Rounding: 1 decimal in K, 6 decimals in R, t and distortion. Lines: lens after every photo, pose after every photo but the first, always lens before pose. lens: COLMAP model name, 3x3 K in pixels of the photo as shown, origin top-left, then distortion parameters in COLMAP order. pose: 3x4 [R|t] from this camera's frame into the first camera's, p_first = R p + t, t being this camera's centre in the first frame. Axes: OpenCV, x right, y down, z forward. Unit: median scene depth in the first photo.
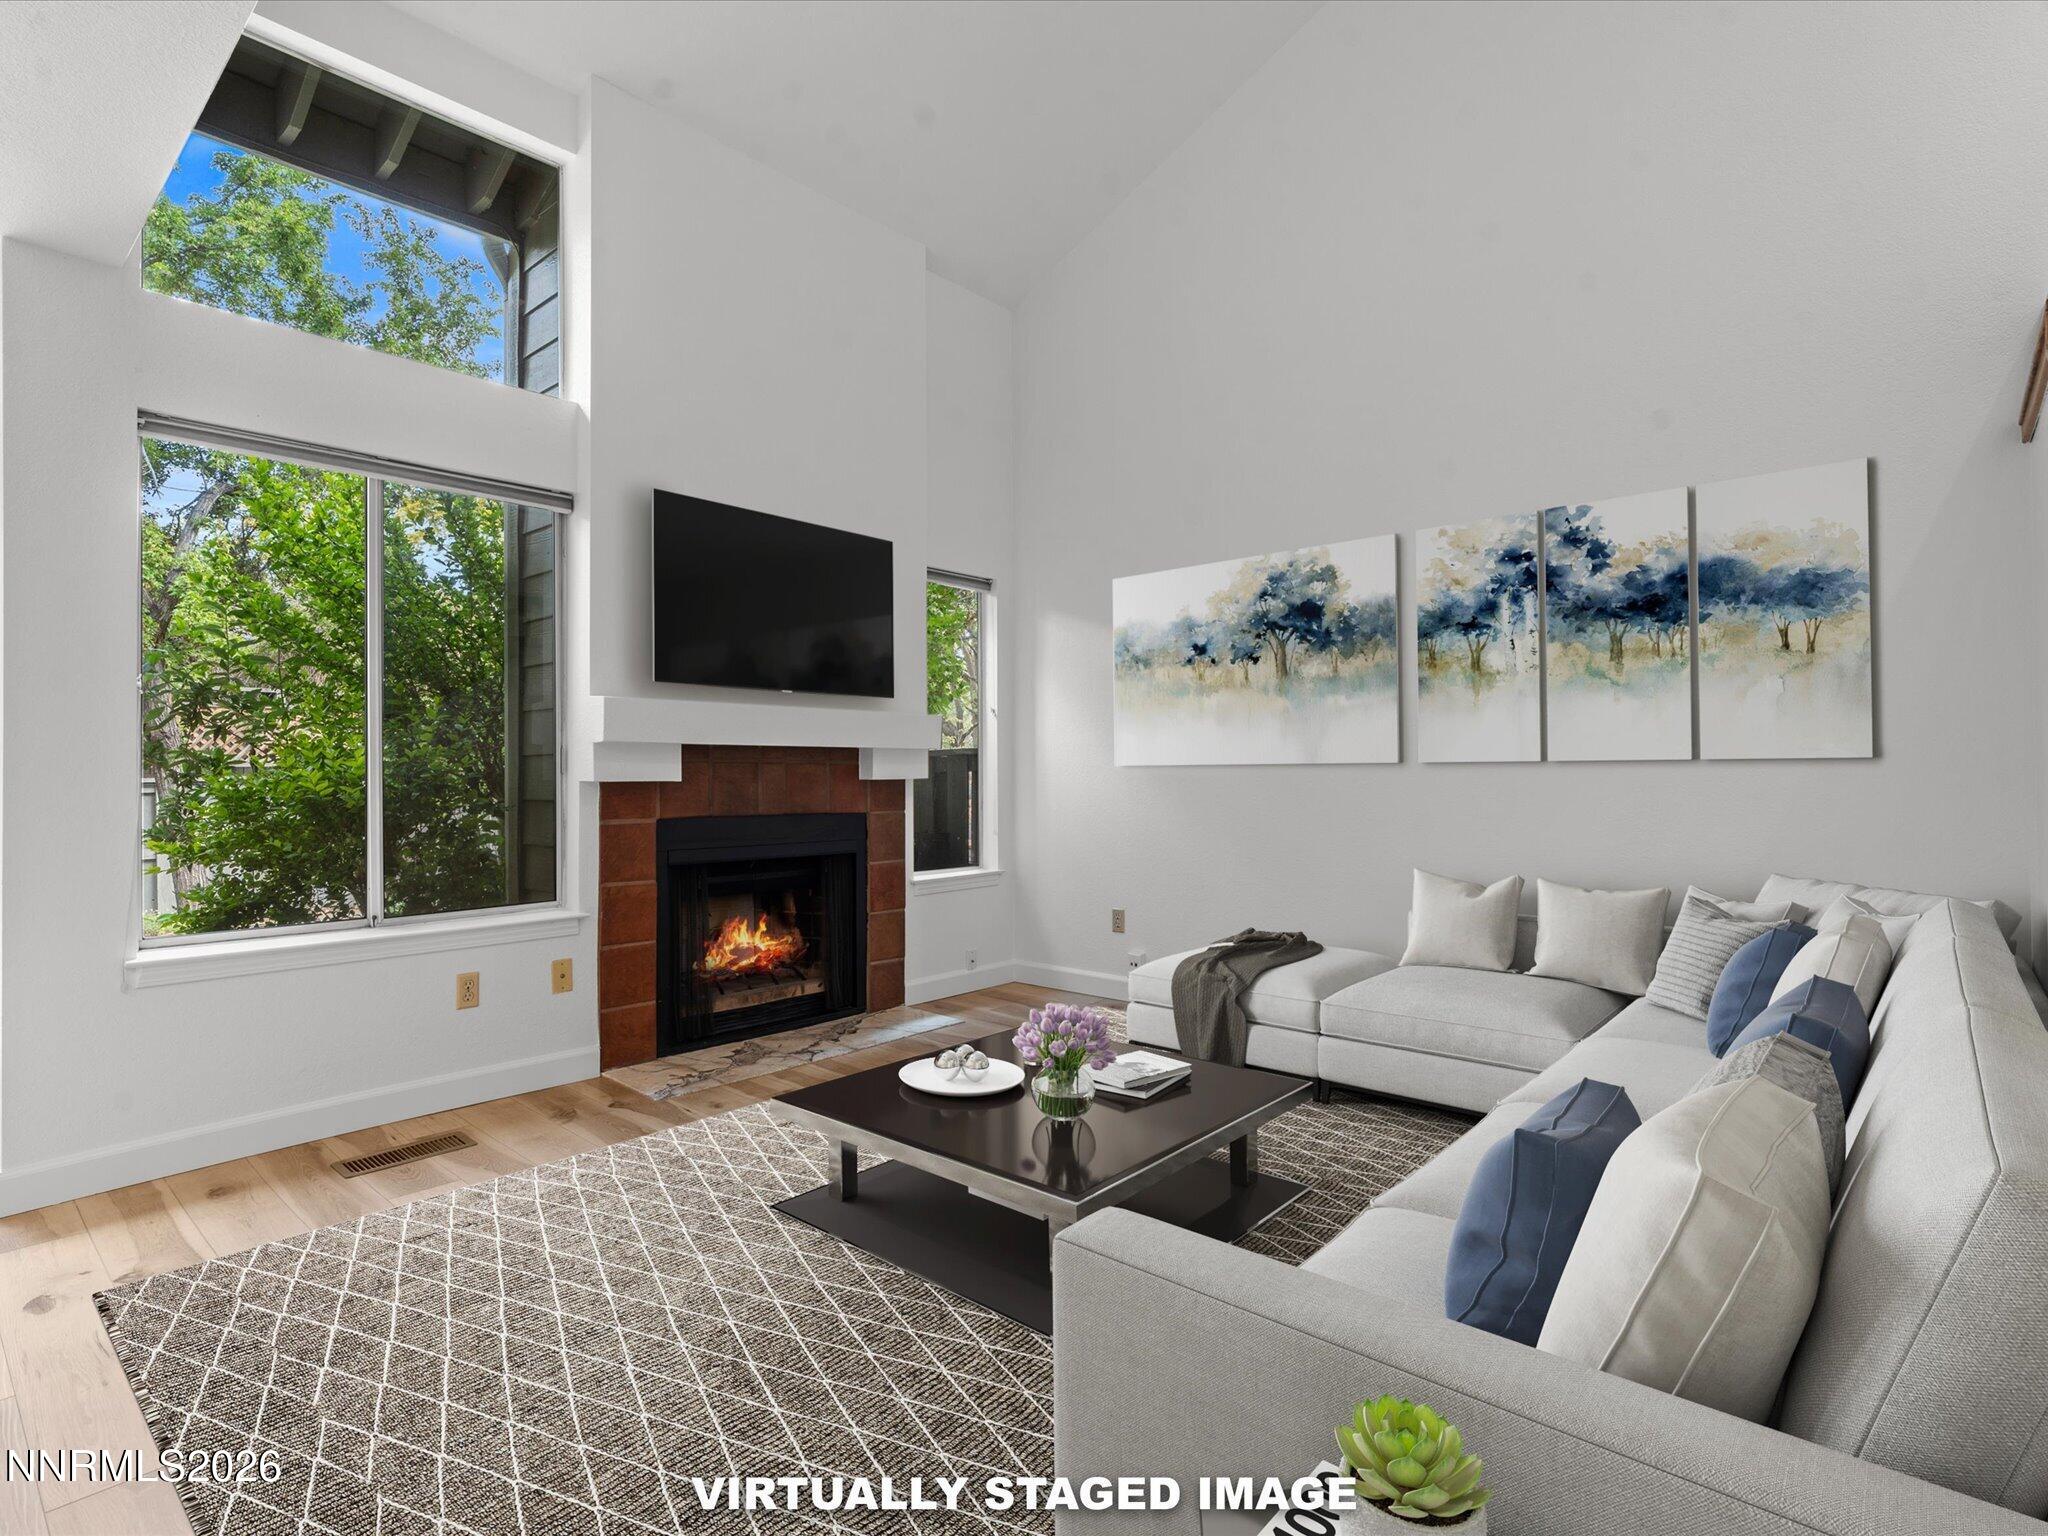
lens RADIAL K [[1028.5, 0, 1024.0], [0, 1028.5, 768.0], [0, 0, 1]] dist [0.001639, 0.002641]
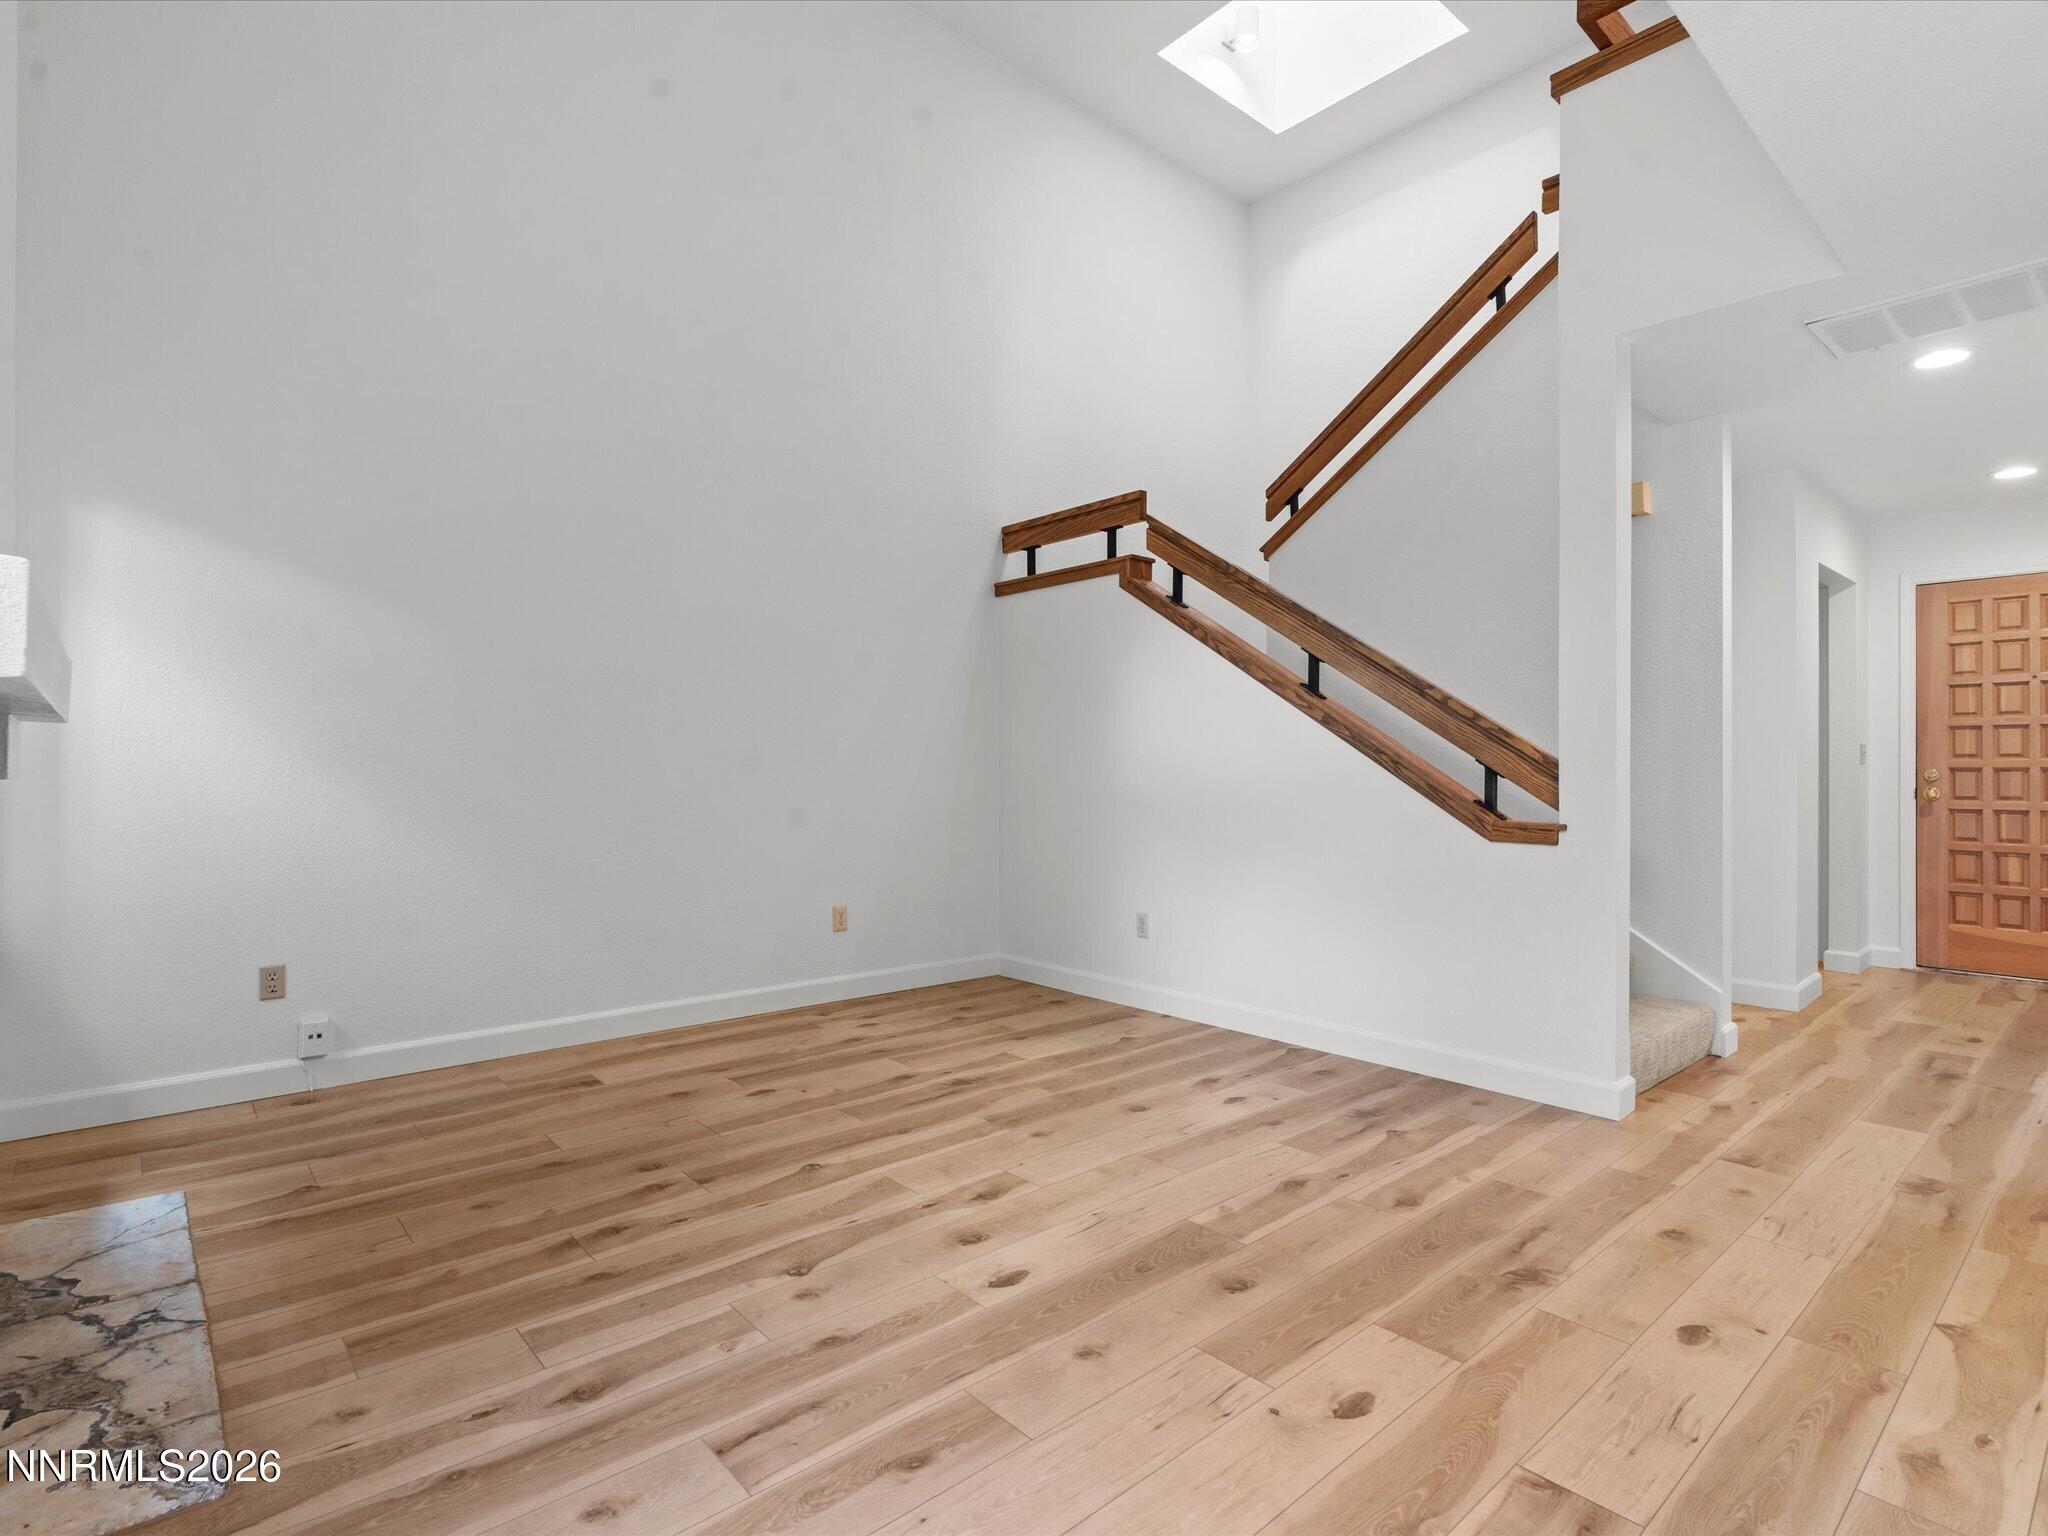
lens RADIAL K [[1029.6, 0, 992.0], [0, 1029.6, 770.4], [0, 0, 1]] dist [-0.001828, 0.001119]
pose [[0.140213, 0.006839, 0.990098, -0.688703], [-0.009589, 0.999939, -0.005549, 0.007254], [-0.990075, -0.008716, 0.140270, 0.556817]]
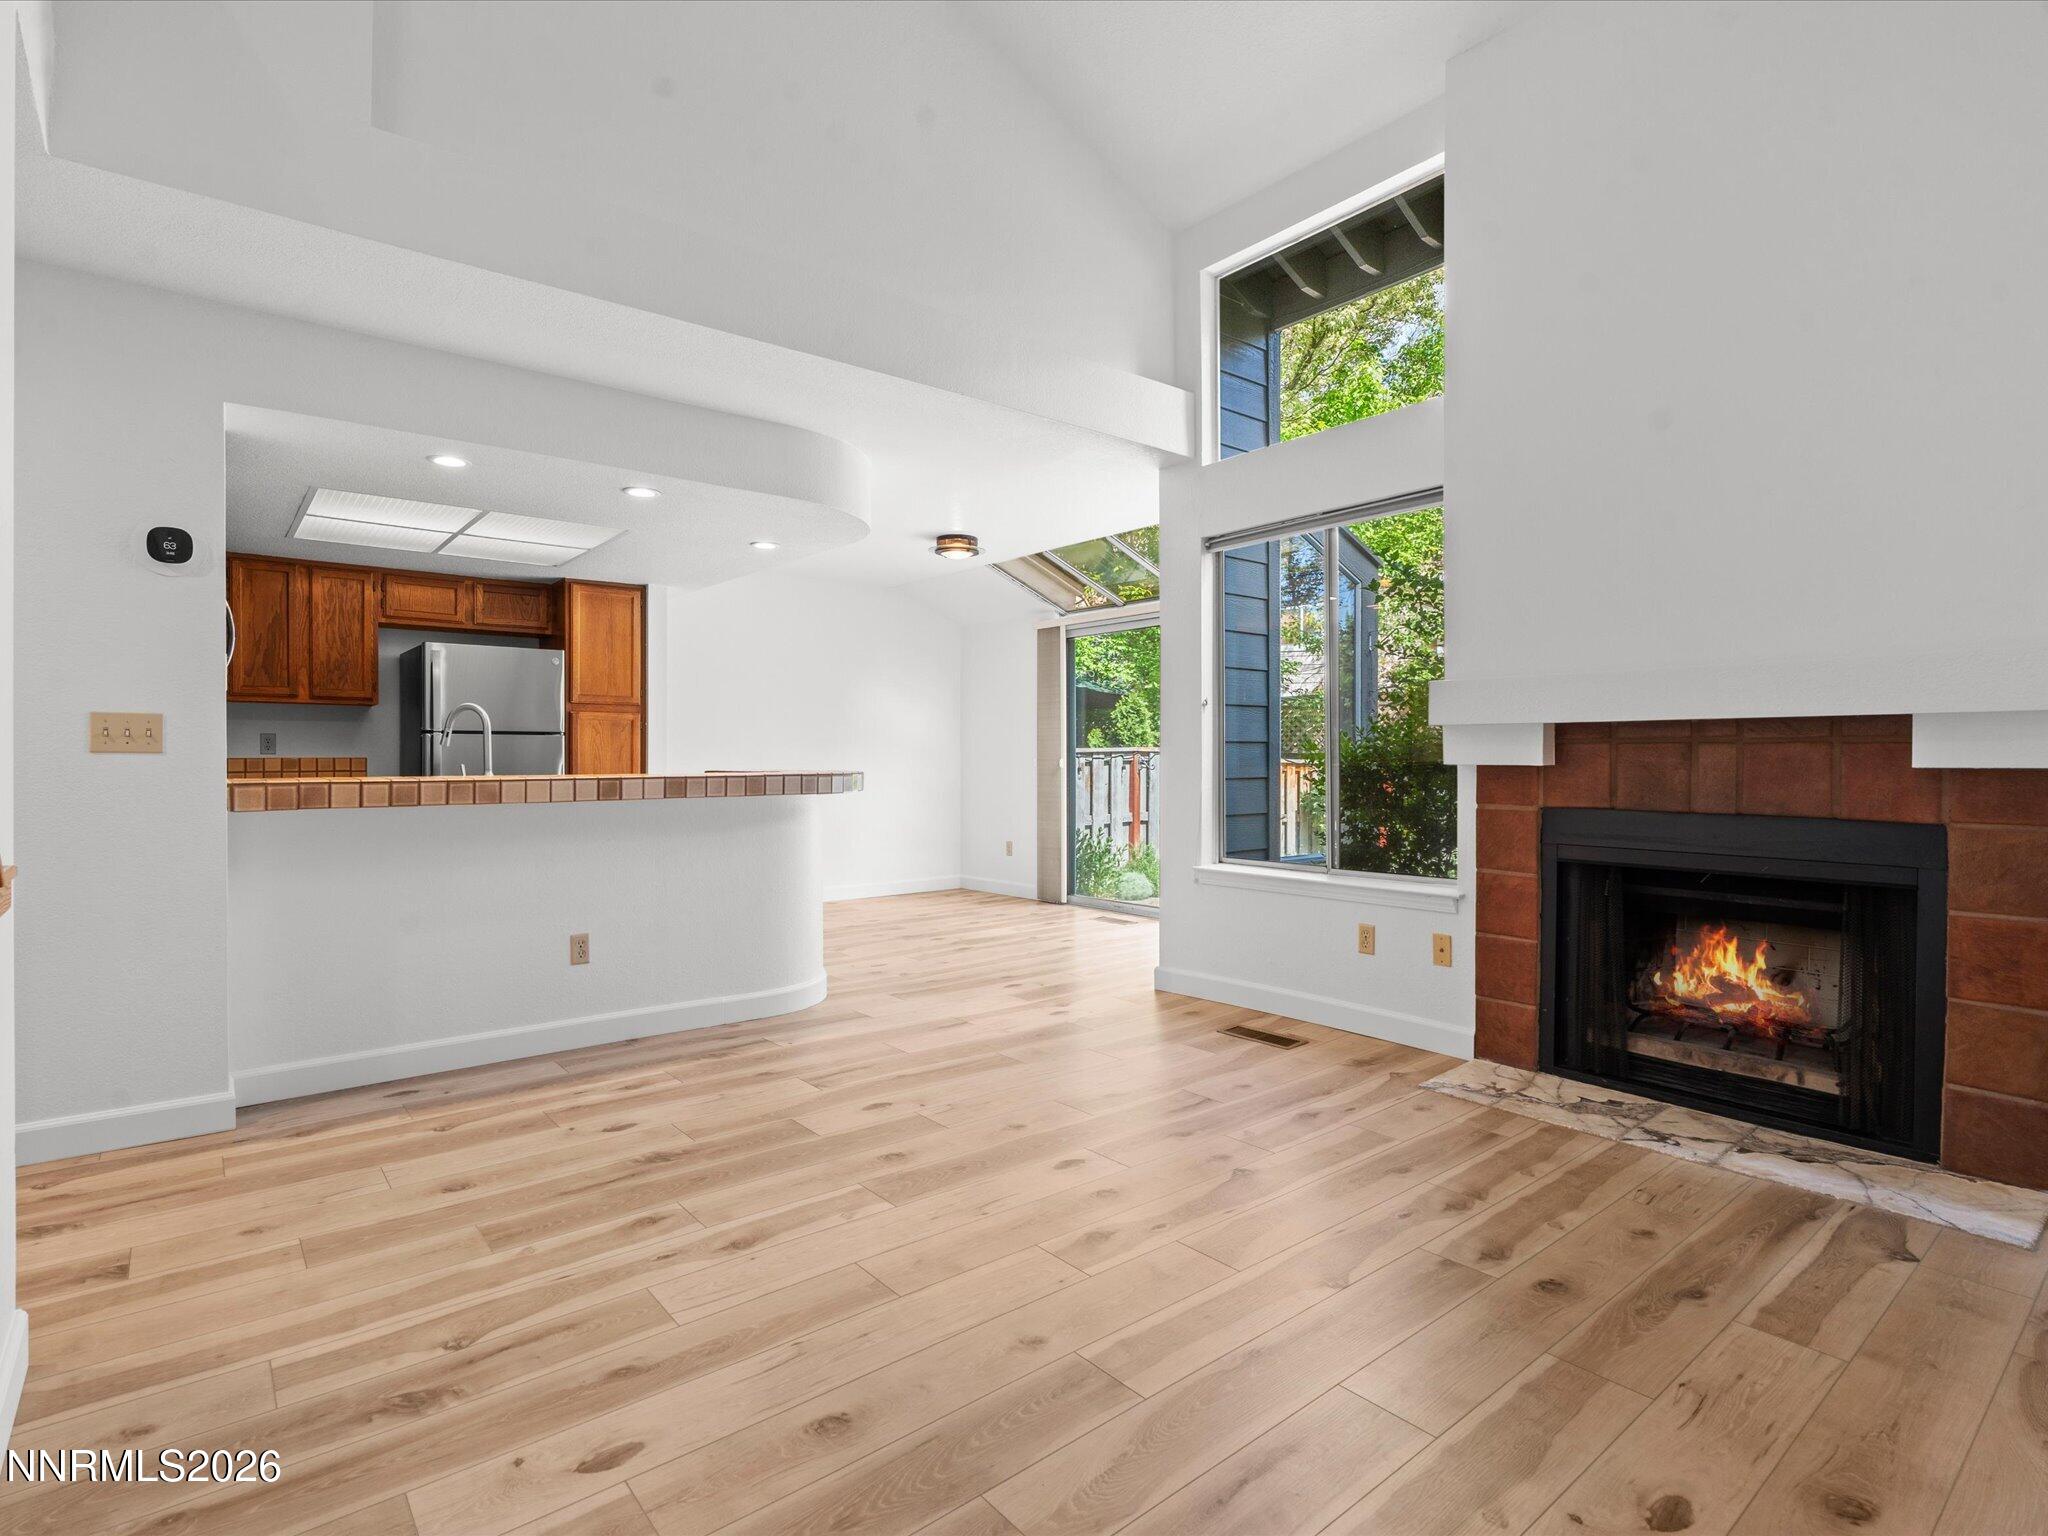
lens RADIAL K [[1029.6, 0, 992.0], [0, 1029.6, 770.4], [0, 0, 1]] dist [-0.001828, 0.001119]
pose [[-0.173155, 0.017275, -0.984743, 0.630993], [0.008299, 0.999836, 0.016080, -0.001233], [0.984860, -0.005388, -0.173270, 0.702299]]
